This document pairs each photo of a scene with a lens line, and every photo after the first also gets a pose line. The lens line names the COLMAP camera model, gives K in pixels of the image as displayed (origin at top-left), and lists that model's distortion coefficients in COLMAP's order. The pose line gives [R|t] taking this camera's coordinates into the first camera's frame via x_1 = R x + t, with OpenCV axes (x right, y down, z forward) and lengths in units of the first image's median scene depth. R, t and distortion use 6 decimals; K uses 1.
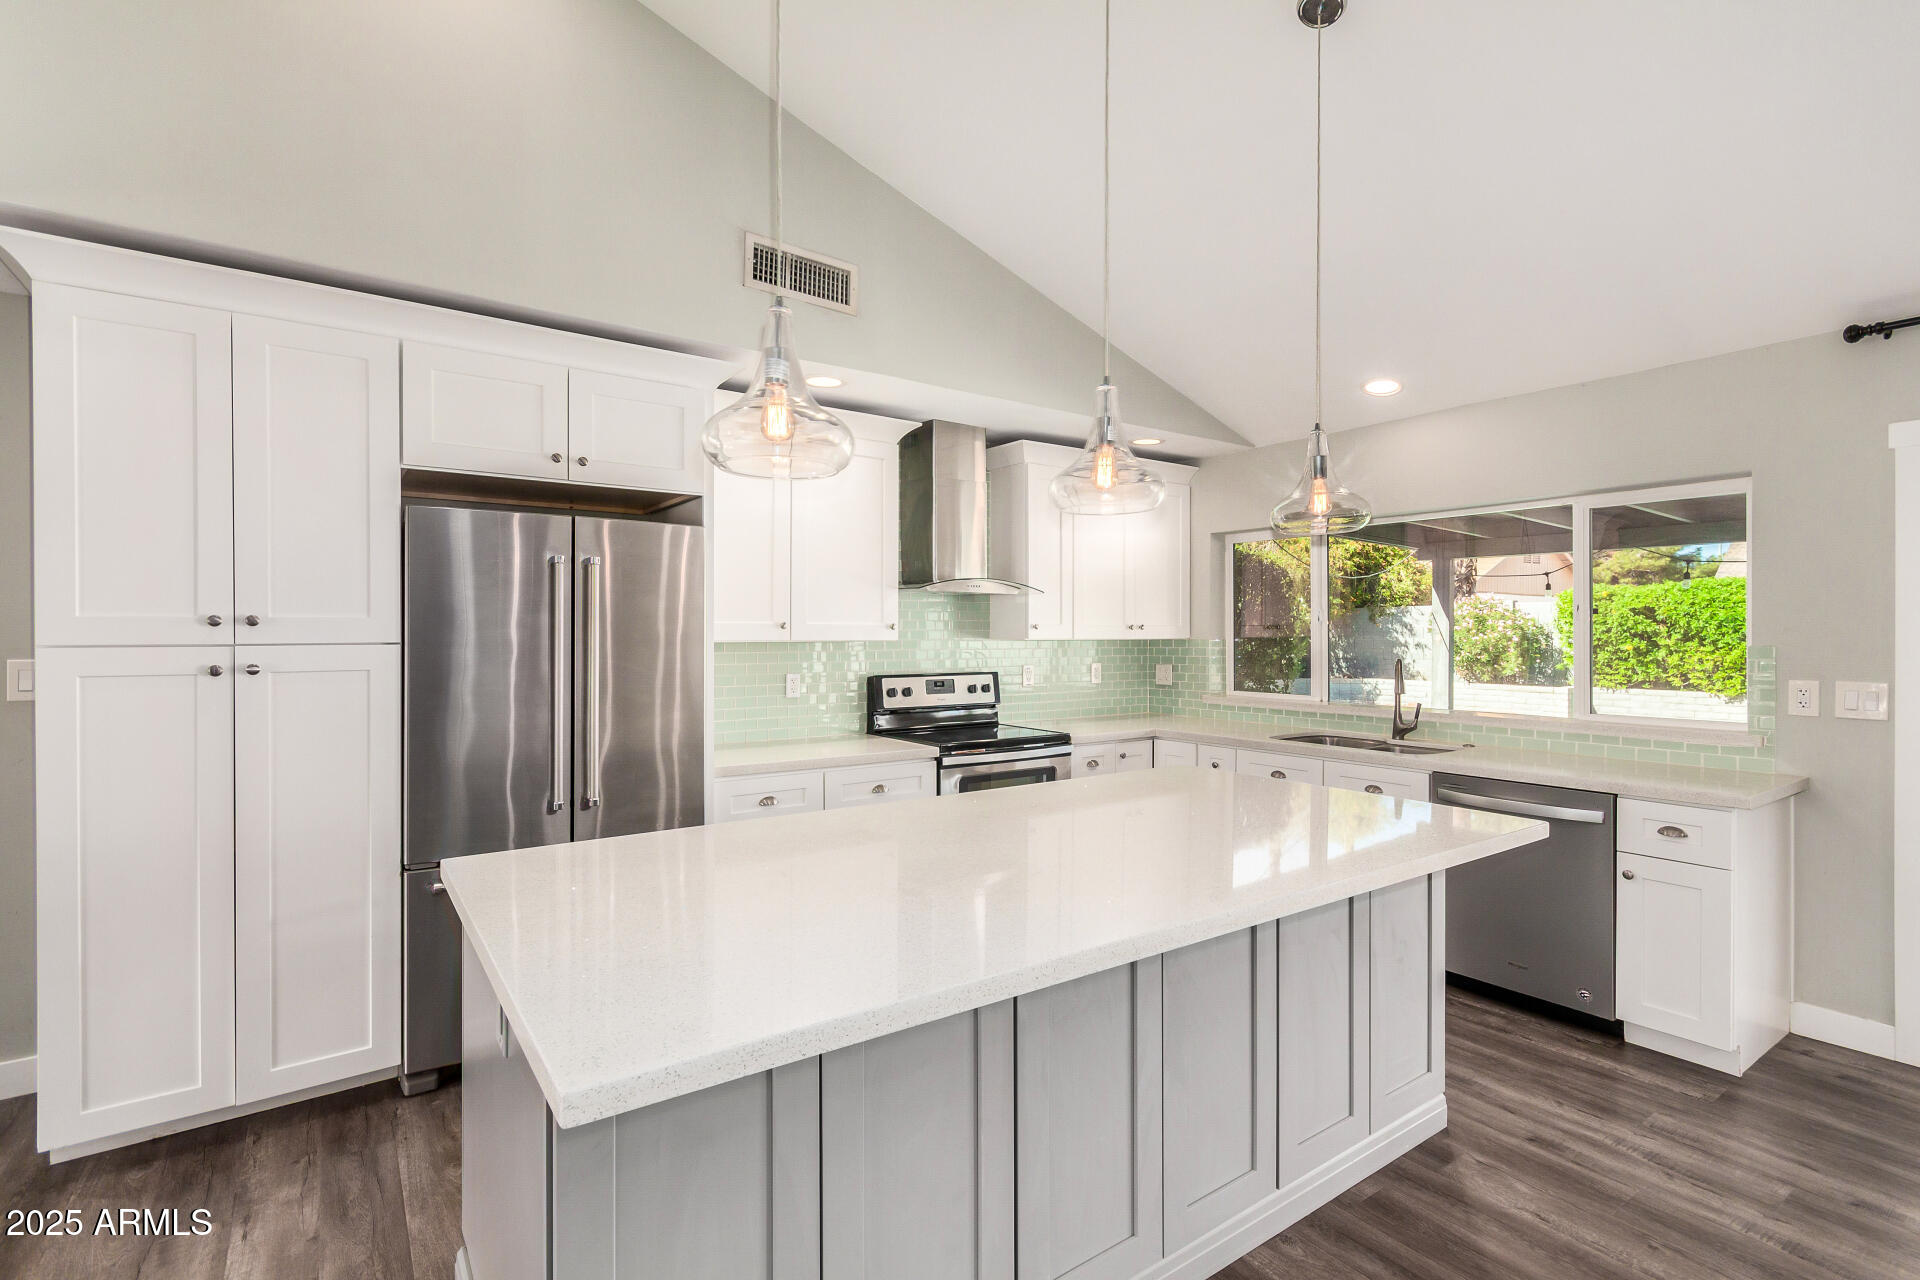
lens RADIAL K [[898.9, 0, 965.0], [0, 898.9, 635.9], [0, 0, 1]] dist [0.001533, 0.000265]
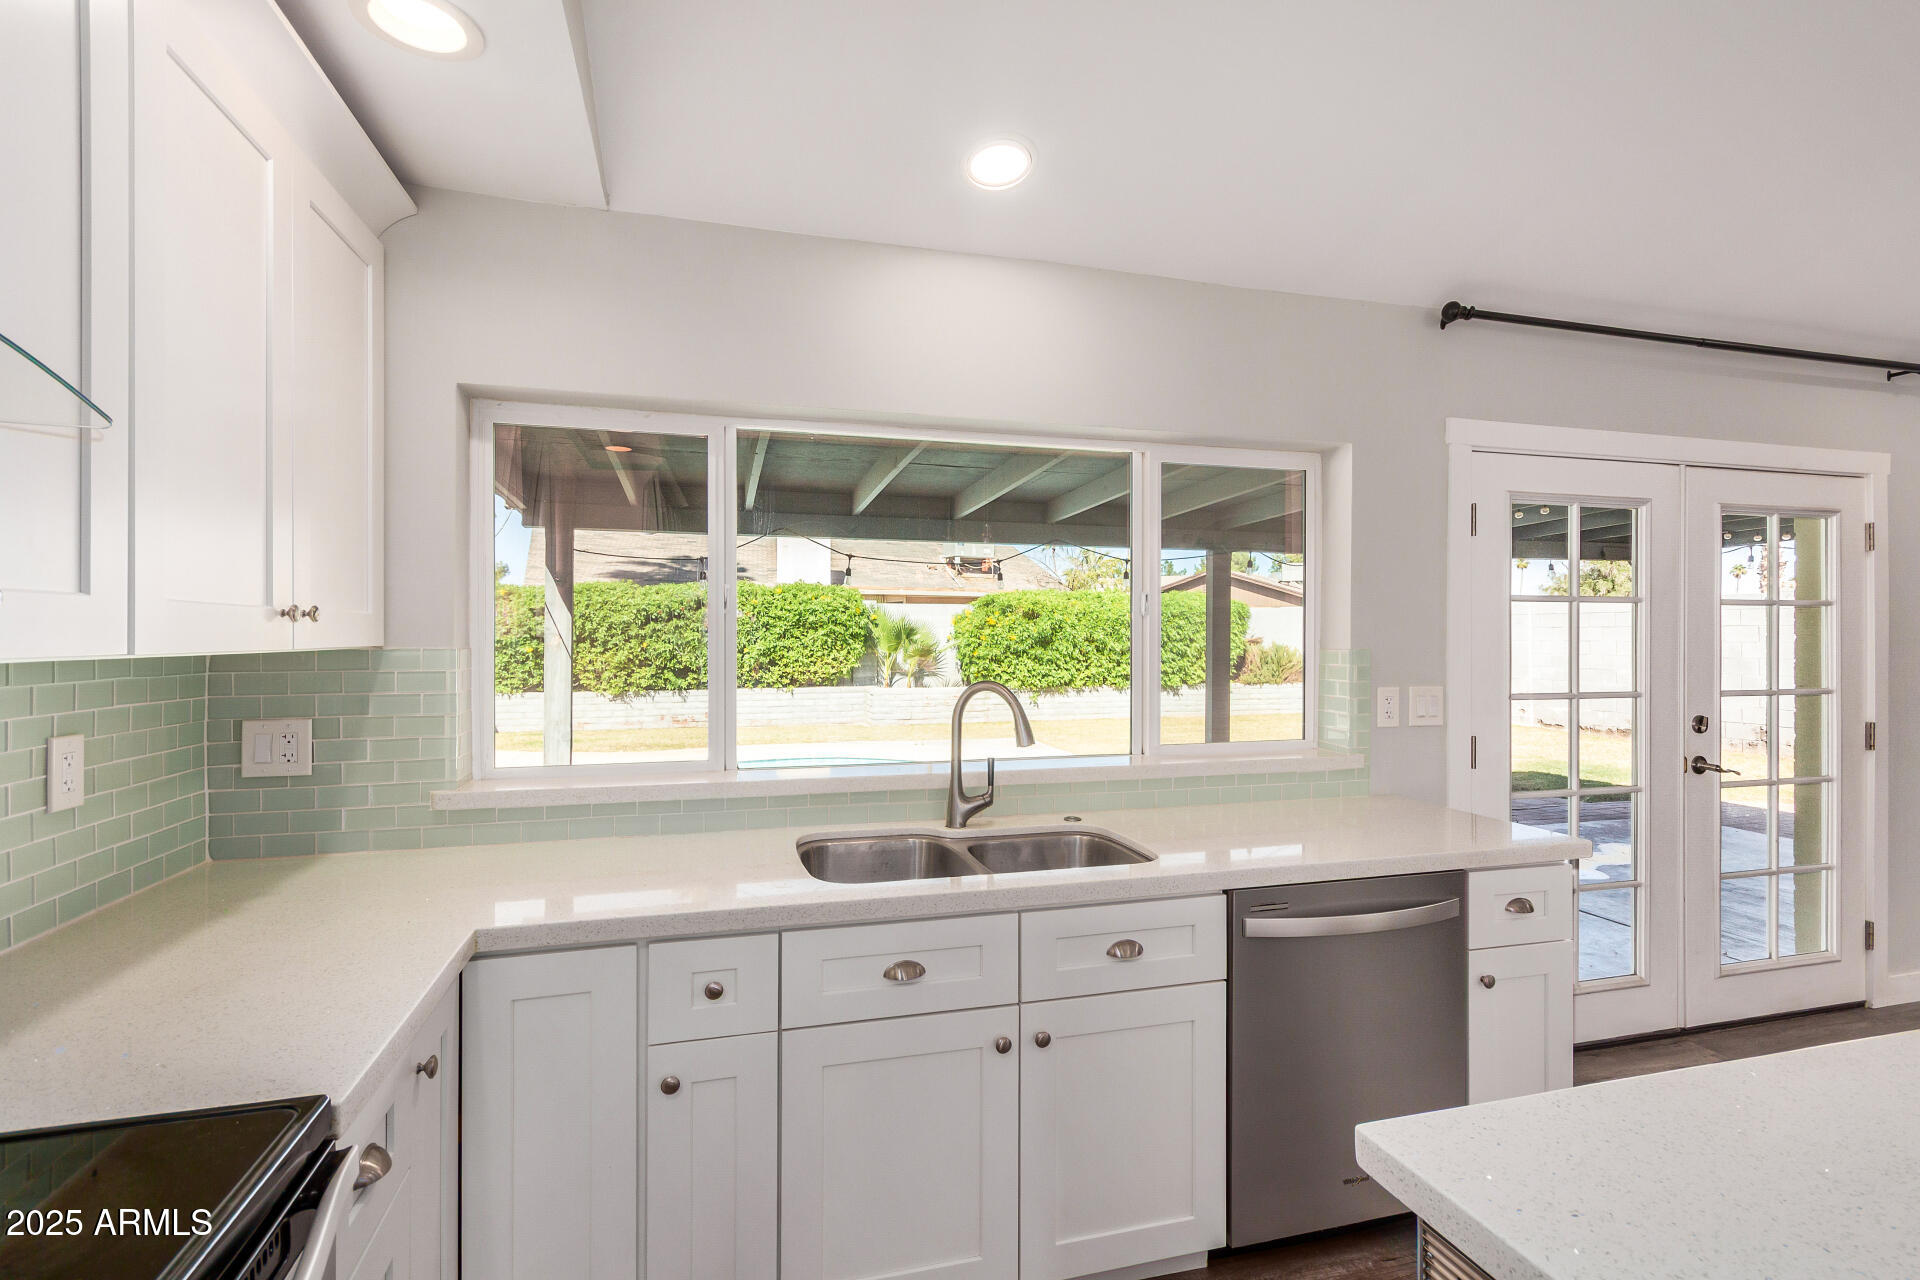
lens RADIAL K [[898.9, 0, 965.0], [0, 898.9, 635.9], [0, 0, 1]] dist [0.001533, 0.000265]
pose [[0.325272, 0.000313, 0.945621, -0.012470], [0.001113, 0.999999, -0.000714, -0.000494], [-0.945620, 0.001285, 0.325271, 0.265905]]
